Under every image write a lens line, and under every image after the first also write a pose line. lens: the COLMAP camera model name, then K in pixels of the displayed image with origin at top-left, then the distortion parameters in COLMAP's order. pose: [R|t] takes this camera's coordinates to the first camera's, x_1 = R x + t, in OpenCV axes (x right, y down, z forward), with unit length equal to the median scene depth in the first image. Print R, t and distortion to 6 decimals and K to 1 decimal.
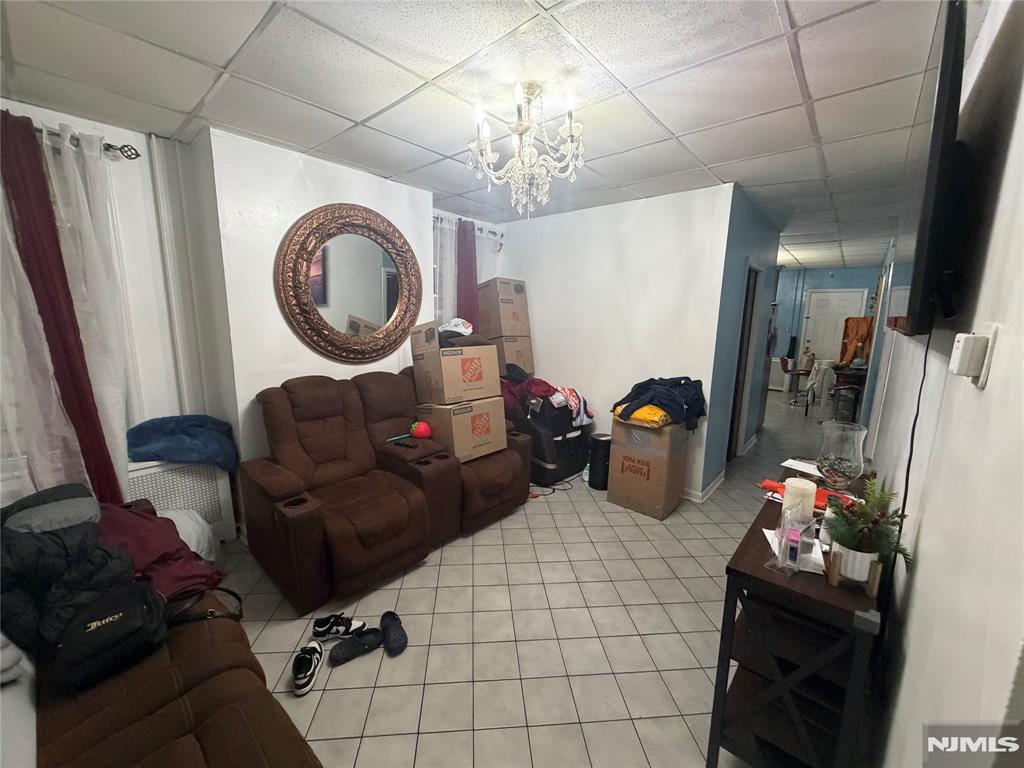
lens RADIAL K [[406.8, 0, 501.5], [0, 406.8, 380.2], [0, 0, 1]] dist [-0.000596, 0.000025]
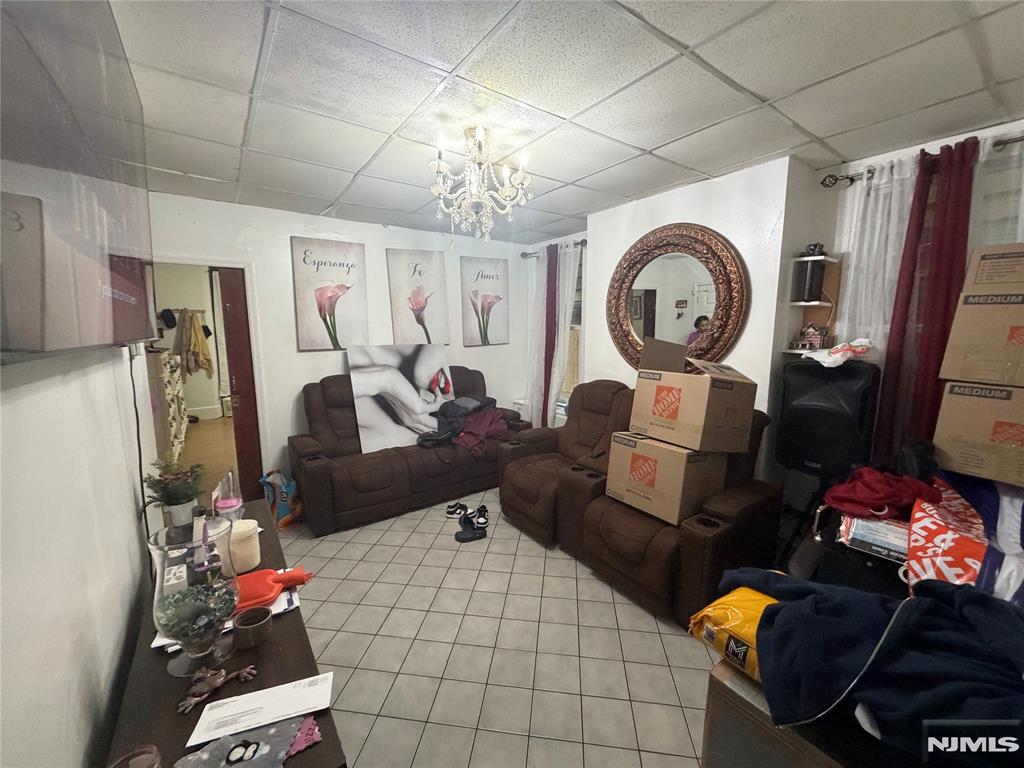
lens RADIAL K [[406.8, 0, 520.2], [0, 406.8, 380.2], [0, 0, 1]] dist [-0.000596, 0.000025]
pose [[-0.199146, 0.113891, -0.973329, 0.716282], [-0.157967, 0.976504, 0.146583, -0.133551], [0.967154, 0.182945, -0.176475, 0.843637]]
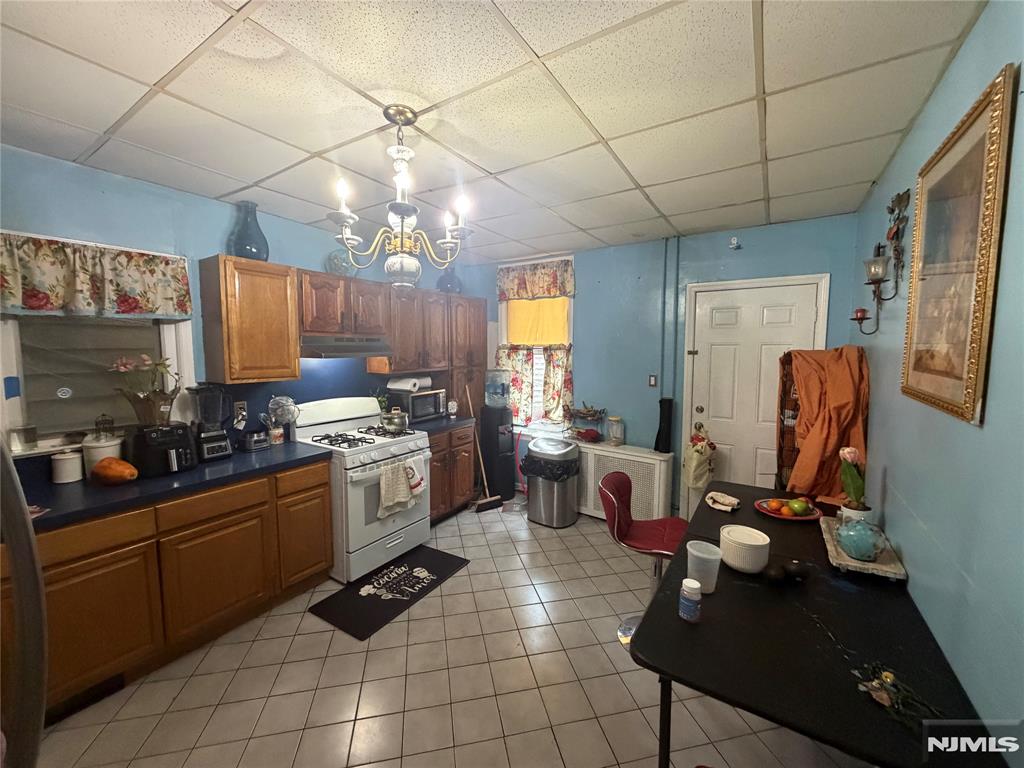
lens RADIAL K [[406.8, 0, 511.3], [0, 406.8, 381.7], [0, 0, 1]] dist [-0.000596, 0.000025]
pose [[0.989587, -0.030154, 0.140744, 1.306607], [0.041523, 0.996045, -0.078552, -0.254262], [-0.137819, 0.083578, 0.986925, 1.588646]]
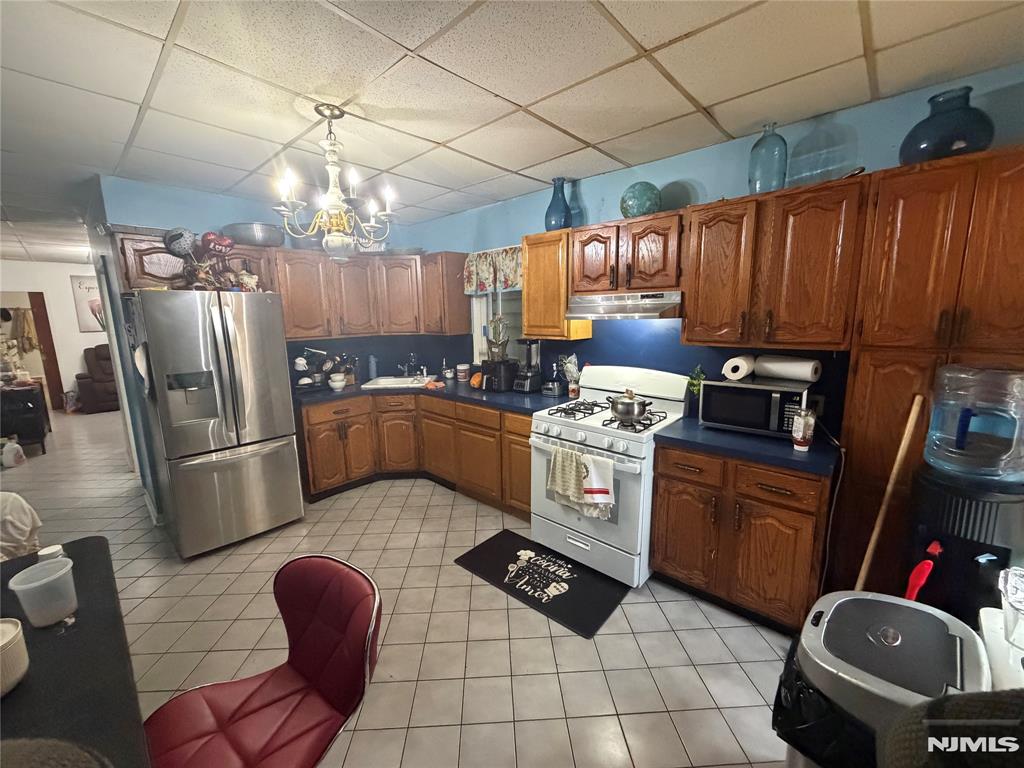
lens RADIAL K [[406.8, 0, 509.8], [0, 406.8, 383.1], [0, 0, 1]] dist [-0.000596, 0.000025]
pose [[-0.032384, 0.151729, -0.987891, 1.871010], [-0.150153, 0.976454, 0.154894, -0.369509], [0.988132, 0.153351, -0.008839, 2.379348]]
